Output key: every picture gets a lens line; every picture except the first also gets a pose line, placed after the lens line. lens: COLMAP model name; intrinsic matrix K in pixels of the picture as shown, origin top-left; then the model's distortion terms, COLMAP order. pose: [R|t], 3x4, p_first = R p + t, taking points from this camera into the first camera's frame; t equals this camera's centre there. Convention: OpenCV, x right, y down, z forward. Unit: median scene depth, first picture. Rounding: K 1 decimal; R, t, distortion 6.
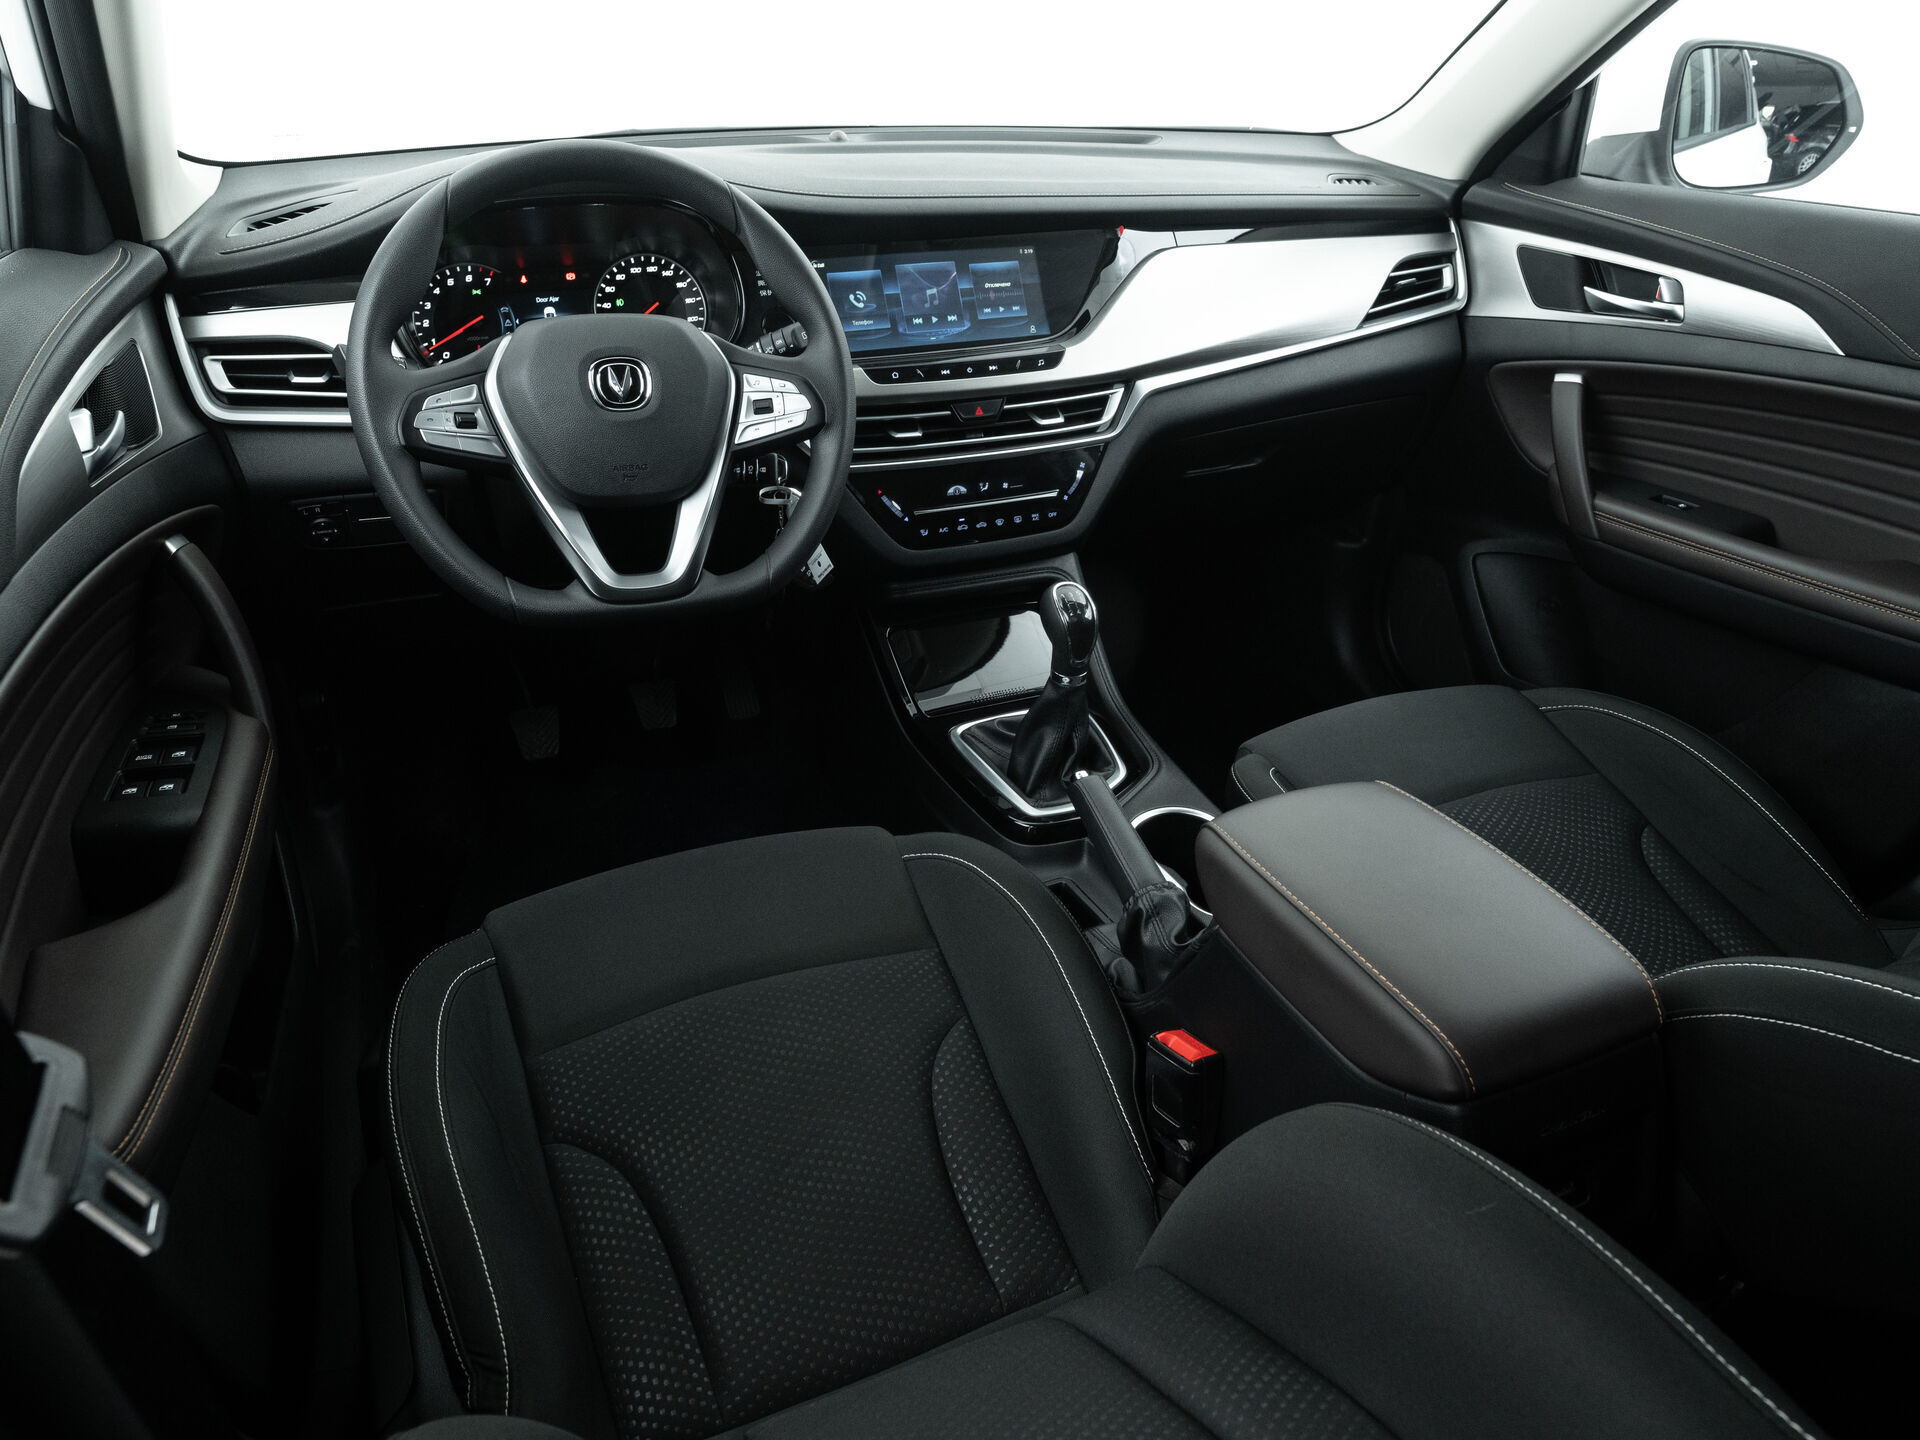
lens RADIAL K [[1307.3, 0, 995.9], [0, 1307.3, 727.9], [0, 0, 1]] dist [-0.023994, -0.003203]
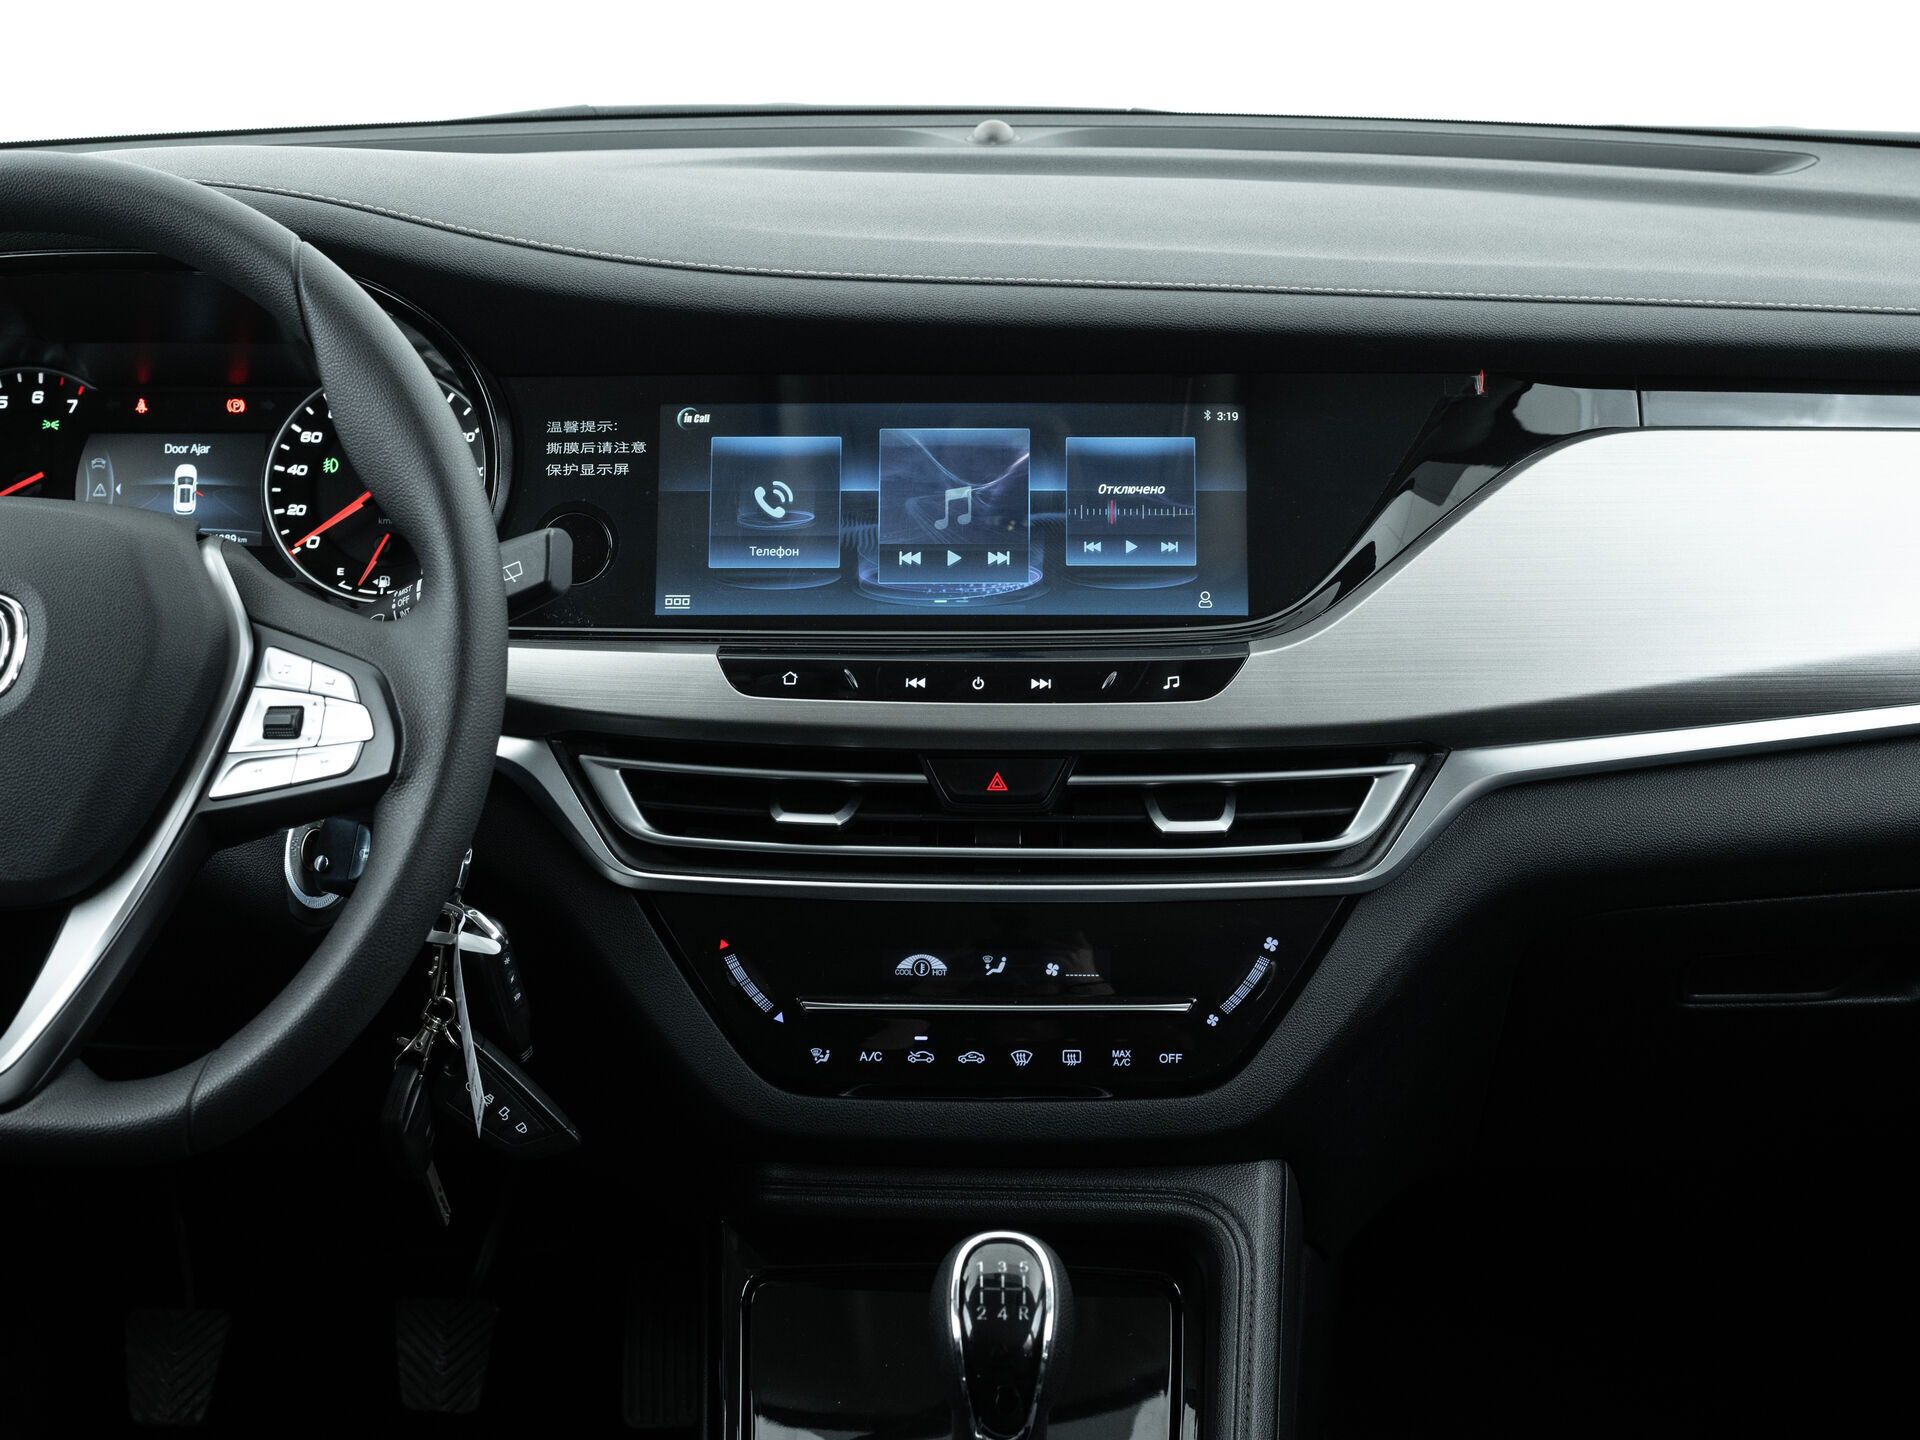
lens RADIAL K [[3256.2, 0, 977.1], [0, 3256.2, 729.3], [0, 0, 1]] dist [-0.122113, 0.000000]
pose [[0.907320, 0.104254, -0.407311, 0.387488], [-0.192560, 0.964233, -0.182142, -0.070986], [0.373753, 0.243693, 0.894943, 0.081559]]
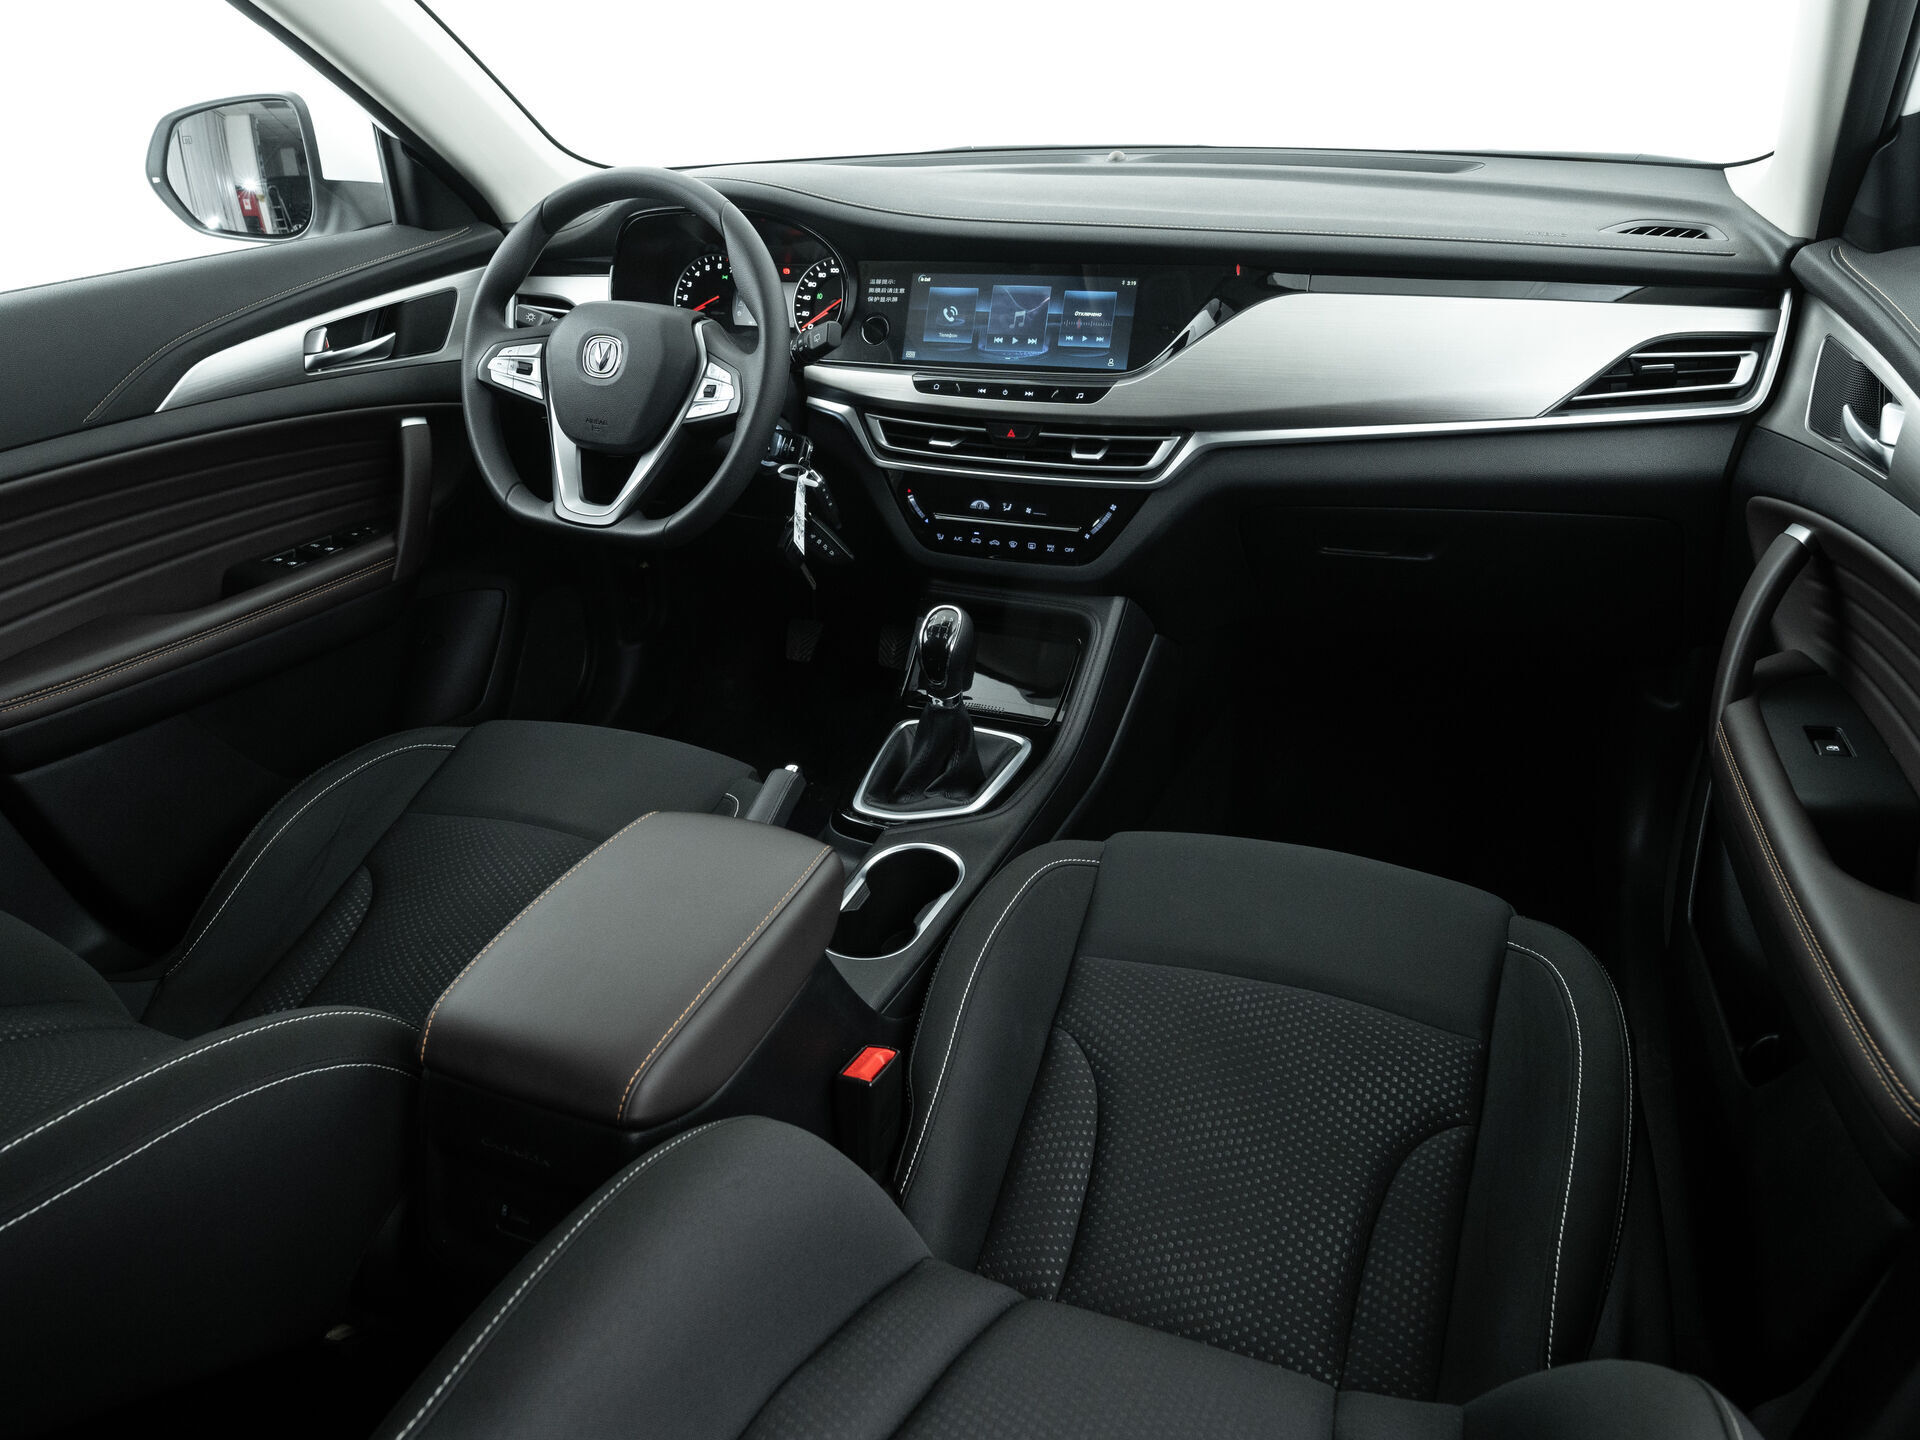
lens RADIAL K [[1307.3, 0, 947.4], [0, 1307.3, 730.6], [0, 0, 1]] dist [-0.023994, -0.003203]
pose [[0.691731, 0.307411, -0.653457, 0.680399], [-0.300180, 0.945392, 0.126987, -0.135103], [0.656810, 0.108314, 0.746236, 0.225607]]
